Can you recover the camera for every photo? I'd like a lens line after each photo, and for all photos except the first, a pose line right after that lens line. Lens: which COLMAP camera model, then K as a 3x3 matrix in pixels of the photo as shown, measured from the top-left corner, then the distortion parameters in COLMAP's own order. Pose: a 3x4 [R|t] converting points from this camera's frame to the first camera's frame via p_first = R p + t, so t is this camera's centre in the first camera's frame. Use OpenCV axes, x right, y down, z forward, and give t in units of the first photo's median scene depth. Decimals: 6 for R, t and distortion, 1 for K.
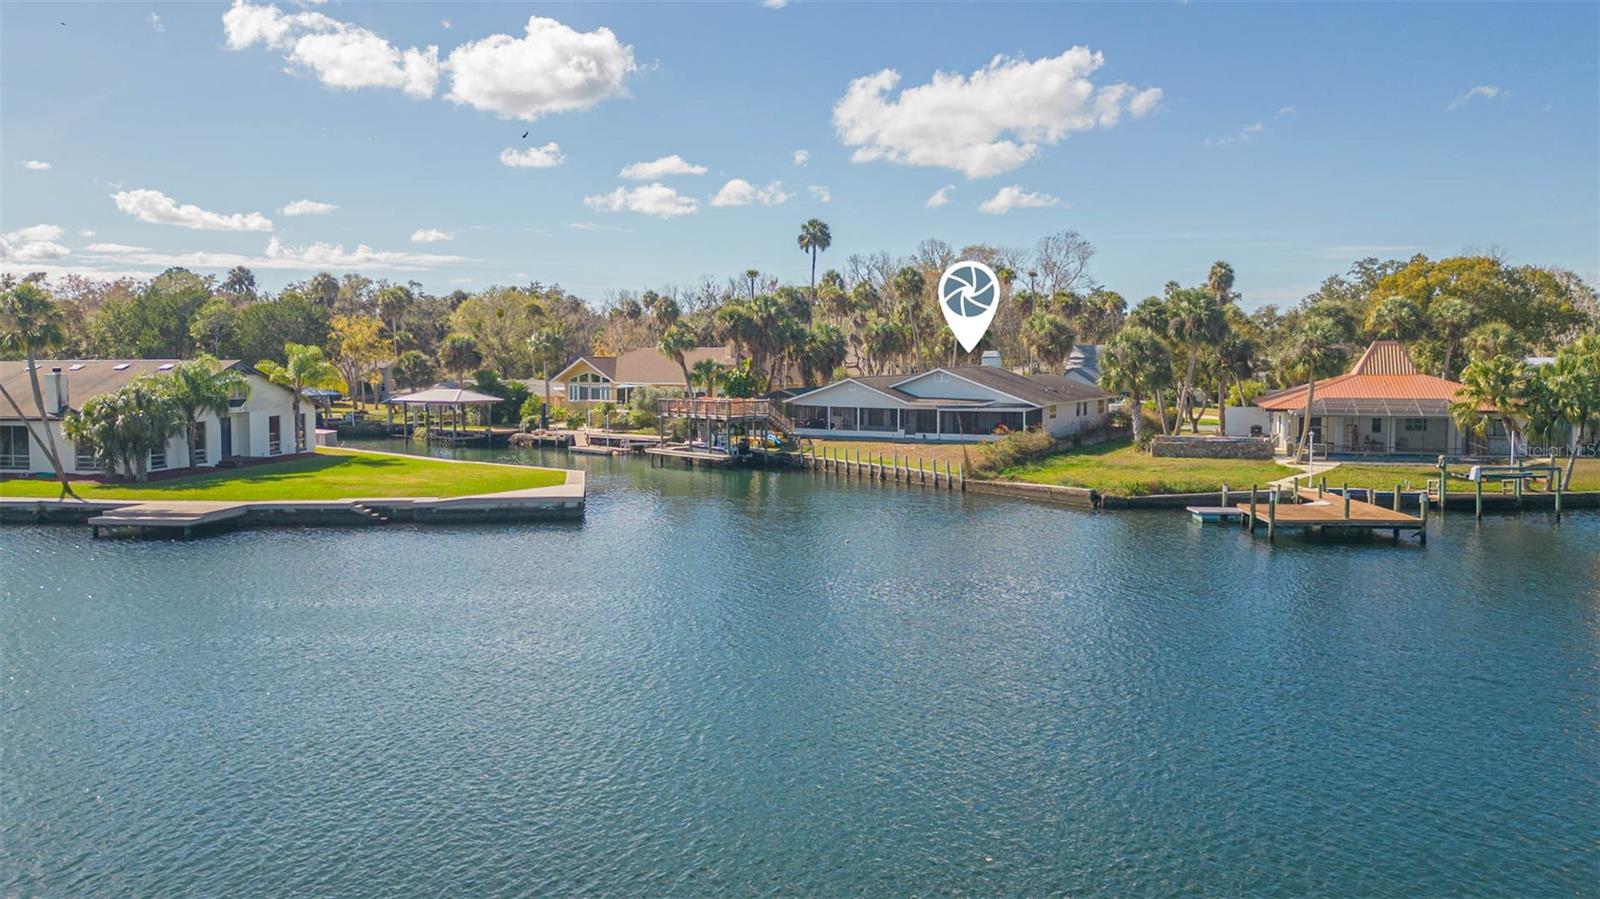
lens RADIAL K [[1181.6, 0, 800.7], [0, 1181.6, 453.2], [0, 0, 1]] dist [0.071276, -0.068468]
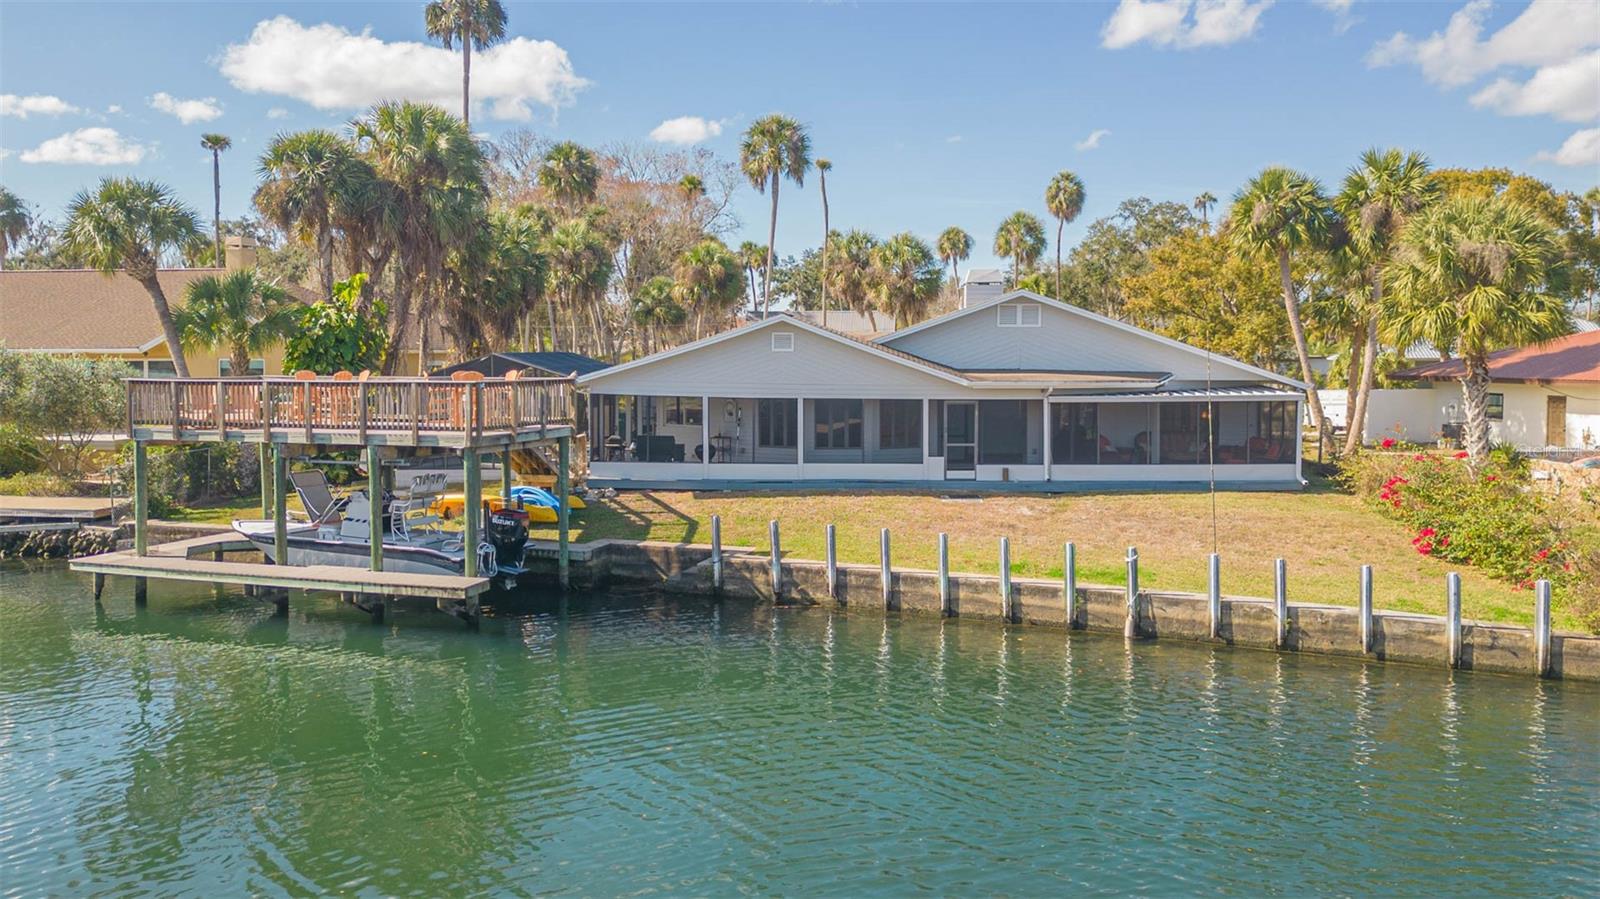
lens RADIAL K [[1181.6, 0, 801.1], [0, 1181.6, 437.3], [0, 0, 1]] dist [0.071276, -0.068468]
pose [[0.882234, -0.028446, 0.469952, -0.106943], [0.035366, 0.999357, -0.005901, -0.023124], [-0.469482, 0.021827, 0.882672, 0.645726]]
